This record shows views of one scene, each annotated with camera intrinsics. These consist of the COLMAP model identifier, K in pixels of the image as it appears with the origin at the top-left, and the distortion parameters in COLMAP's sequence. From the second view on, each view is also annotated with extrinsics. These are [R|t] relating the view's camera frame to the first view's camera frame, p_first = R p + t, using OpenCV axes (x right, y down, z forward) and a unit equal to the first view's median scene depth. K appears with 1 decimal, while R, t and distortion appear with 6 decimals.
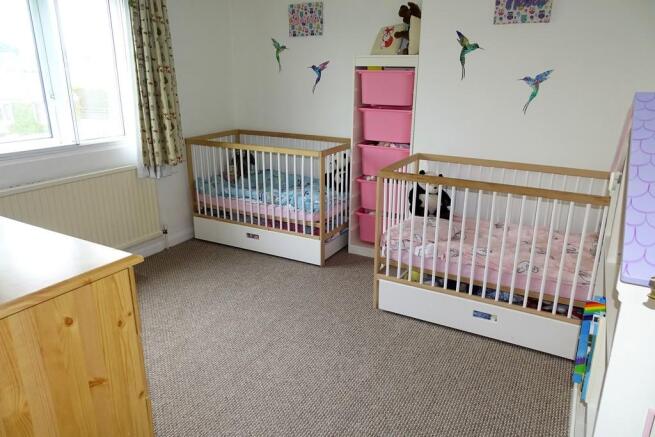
lens RADIAL K [[473.1, 0, 327.9], [0, 473.1, 213.3], [0, 0, 1]] dist [-0.005982, 0.003280]
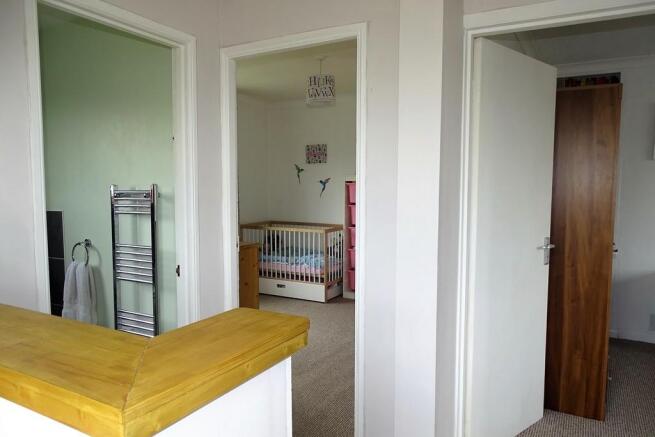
lens RADIAL K [[473.1, 0, 328.2], [0, 473.1, 220.4], [0, 0, 1]] dist [-0.005982, 0.003280]
pose [[0.999910, -0.001680, -0.013336, 0.017166], [-0.001202, 0.977015, -0.213167, 0.171508], [0.013387, 0.213164, 0.976925, -0.571542]]
